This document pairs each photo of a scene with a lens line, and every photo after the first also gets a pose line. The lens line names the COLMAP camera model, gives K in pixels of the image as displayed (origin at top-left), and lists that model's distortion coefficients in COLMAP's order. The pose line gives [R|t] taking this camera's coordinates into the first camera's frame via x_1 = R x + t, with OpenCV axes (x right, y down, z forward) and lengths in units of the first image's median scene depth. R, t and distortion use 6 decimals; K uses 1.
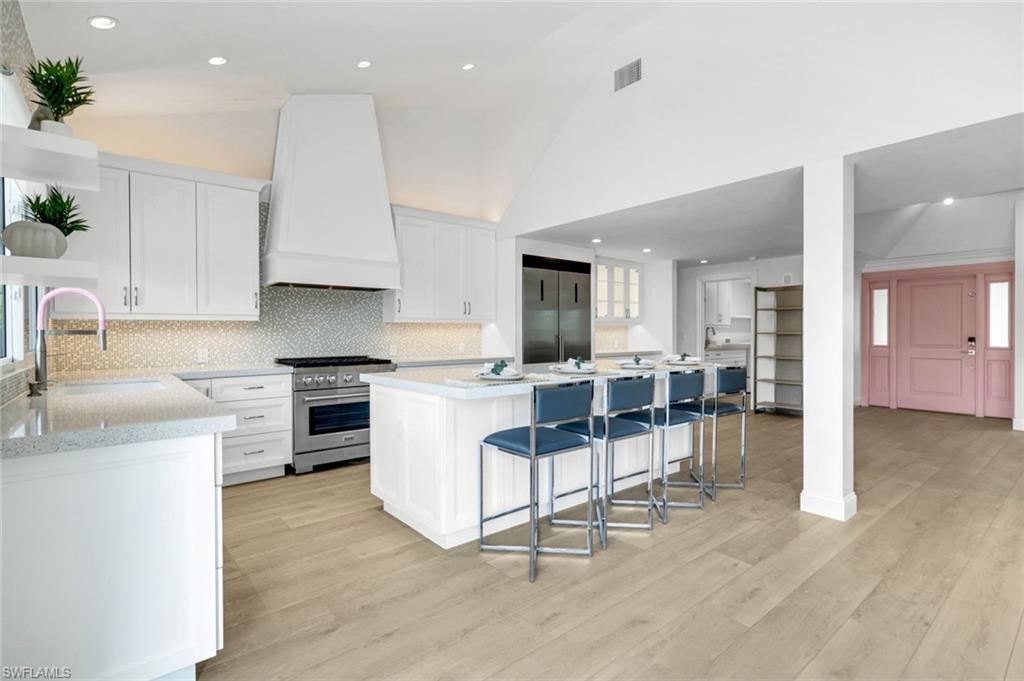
lens RADIAL K [[478.3, 0, 520.2], [0, 478.3, 336.1], [0, 0, 1]] dist [0.000613, -0.001069]
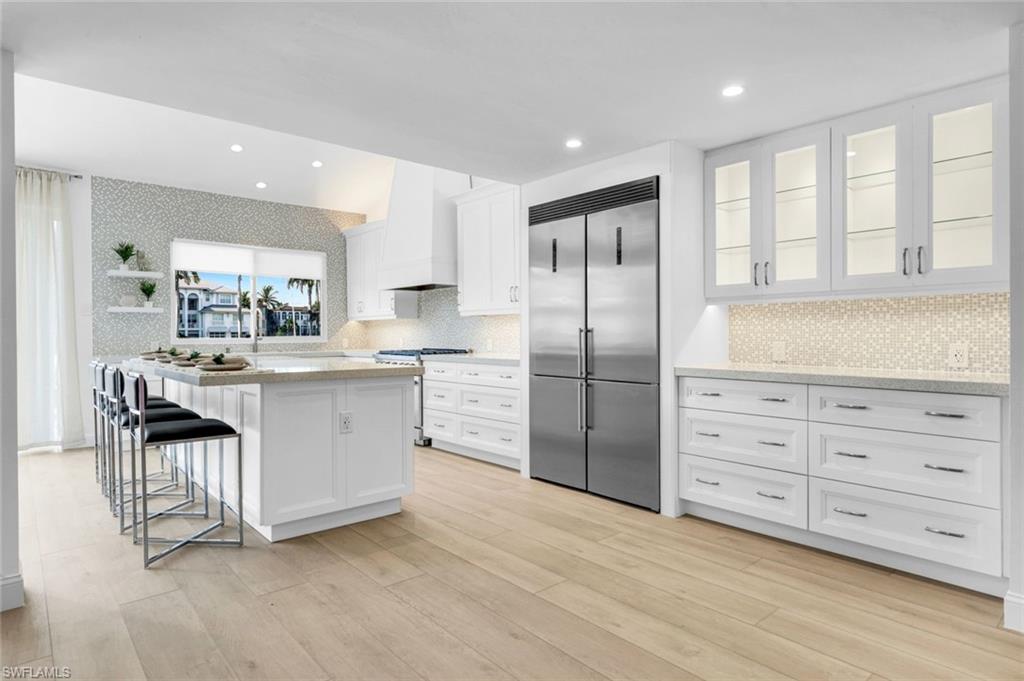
lens RADIAL K [[568.2, 0, 511.8], [0, 568.2, 336.4], [0, 0, 1]] dist [0.012037, -0.001248]
pose [[0.027352, 0.008515, -0.999590, 0.657321], [-0.004835, 0.999953, 0.008386, 0.002298], [0.999614, 0.004604, 0.027392, 0.784729]]
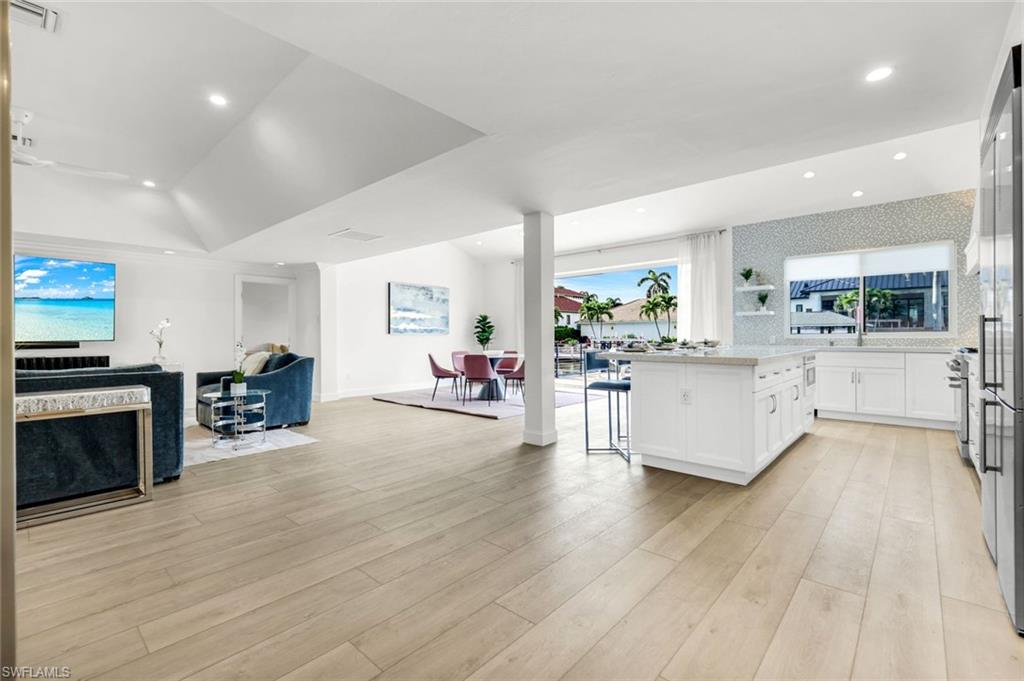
lens RADIAL K [[445.0, 0, 506.1], [0, 445.0, 338.7], [0, 0, 1]] dist [-0.001001, -0.000312]
pose [[-0.988875, 0.010482, -0.148382, 0.434541], [0.008062, 0.999825, 0.016905, 0.006566], [0.148533, 0.015521, -0.988786, 1.132296]]
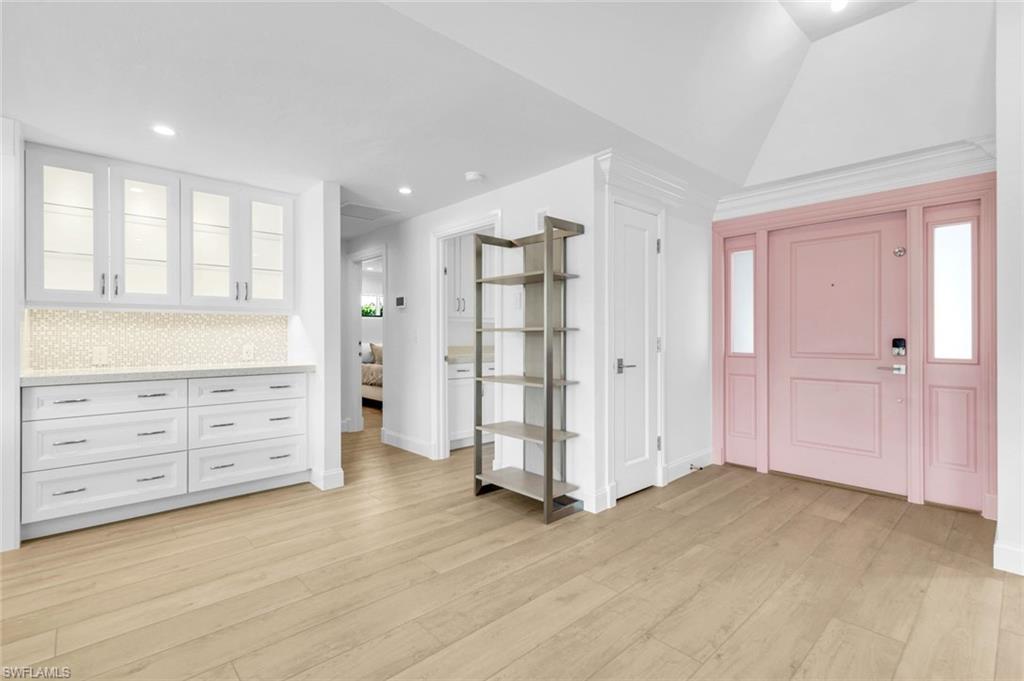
lens RADIAL K [[478.3, 0, 514.6], [0, 478.3, 335.8], [0, 0, 1]] dist [0.000613, -0.001069]
pose [[0.997705, 0.000327, 0.067704, 0.514776], [0.000250, 0.999964, -0.008518, 0.003667], [-0.067705, 0.008515, 0.997669, 0.534353]]
